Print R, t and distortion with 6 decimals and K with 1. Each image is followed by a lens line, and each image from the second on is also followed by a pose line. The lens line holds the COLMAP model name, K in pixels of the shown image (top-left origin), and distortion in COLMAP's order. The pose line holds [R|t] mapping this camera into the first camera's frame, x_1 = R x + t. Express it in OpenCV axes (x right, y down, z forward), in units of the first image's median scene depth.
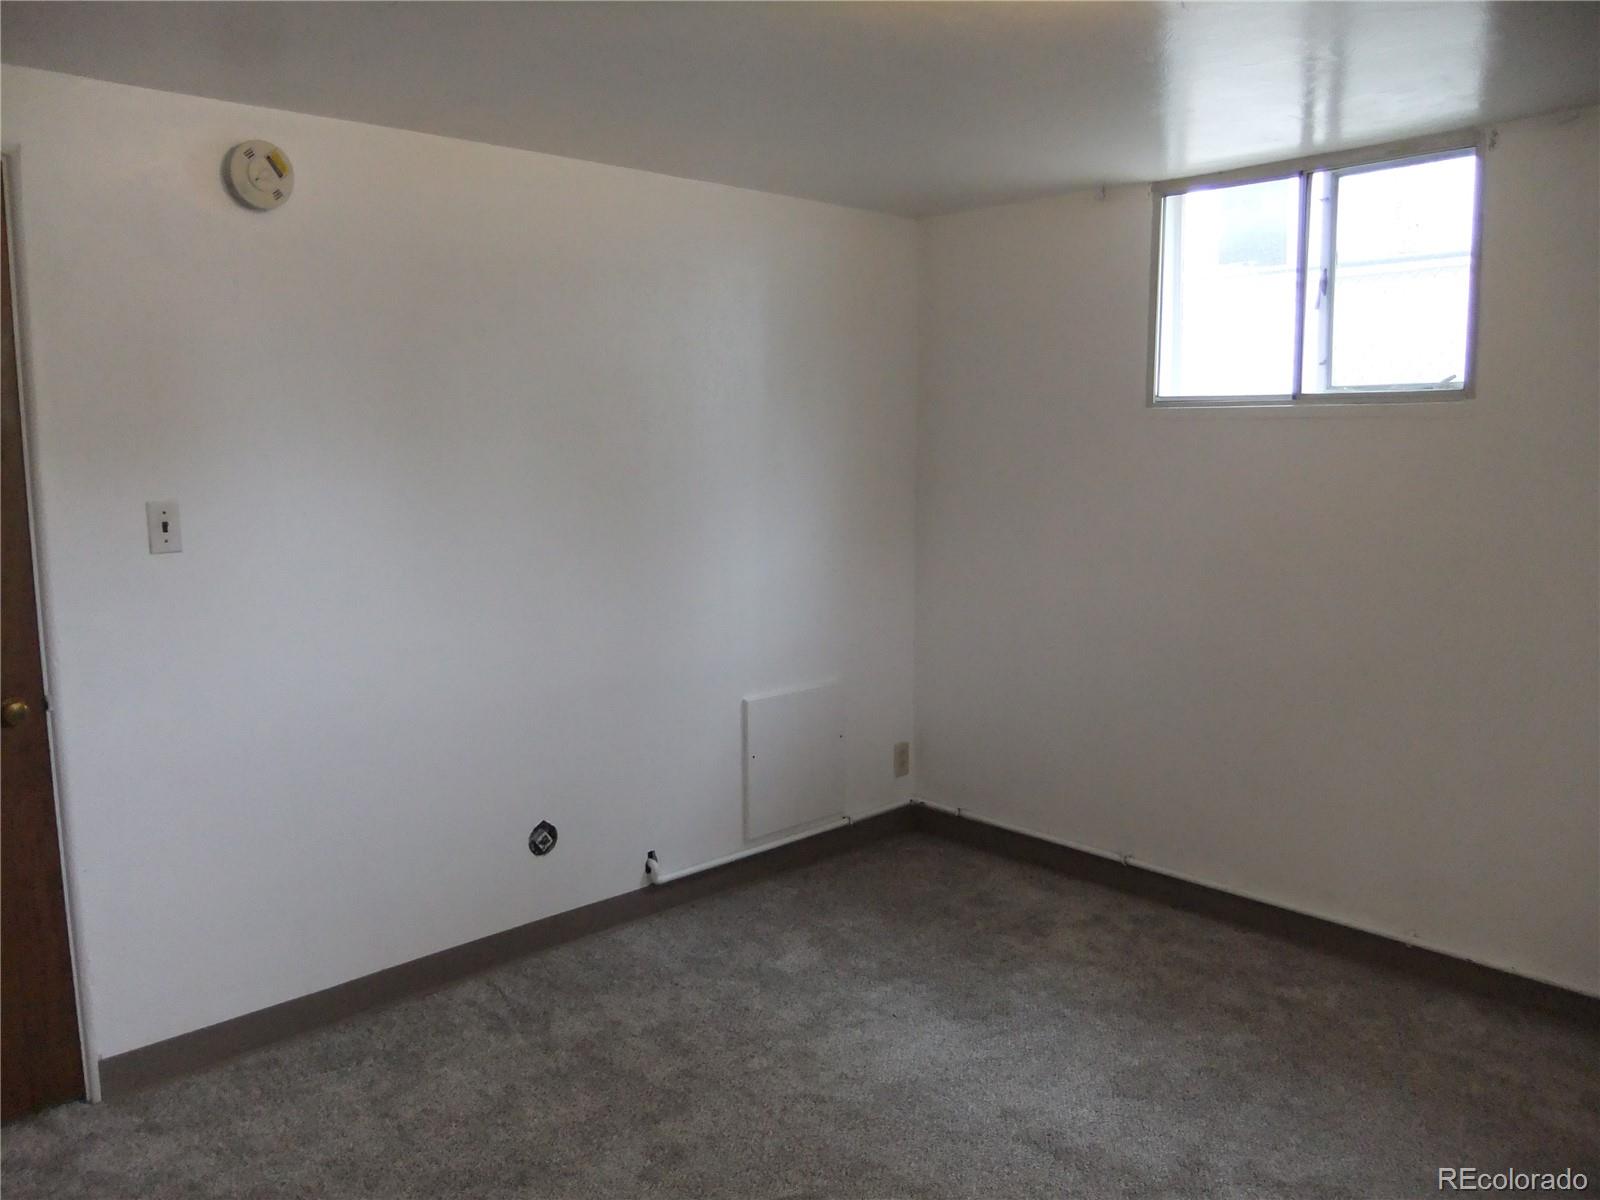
lens RADIAL K [[1232.3, 0, 794.3], [0, 1232.3, 597.2], [0, 0, 1]] dist [-0.041990, 0.043237]
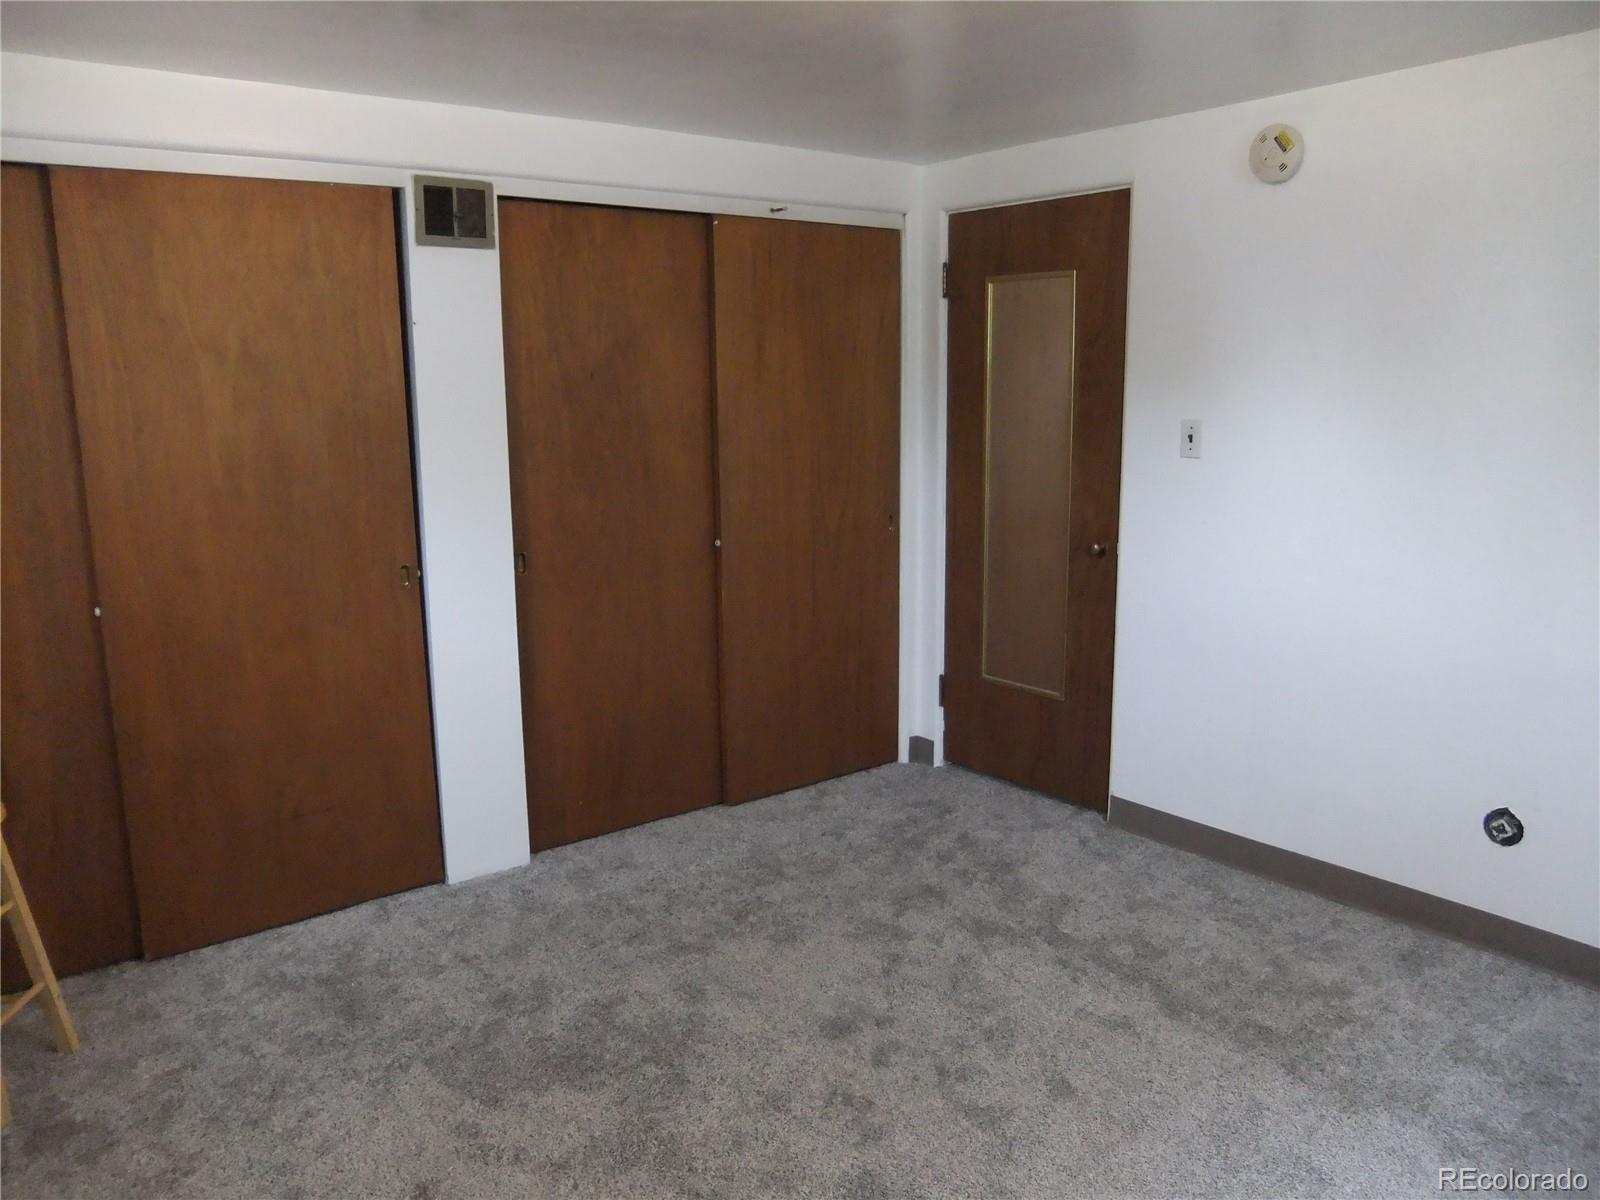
lens RADIAL K [[1232.3, 0, 802.1], [0, 1232.3, 599.3], [0, 0, 1]] dist [-0.041990, 0.043237]
pose [[-0.092366, 0.174663, -0.980286, 0.869731], [-0.133621, 0.973416, 0.186029, -0.077842], [0.986719, 0.148170, -0.066572, 0.681105]]
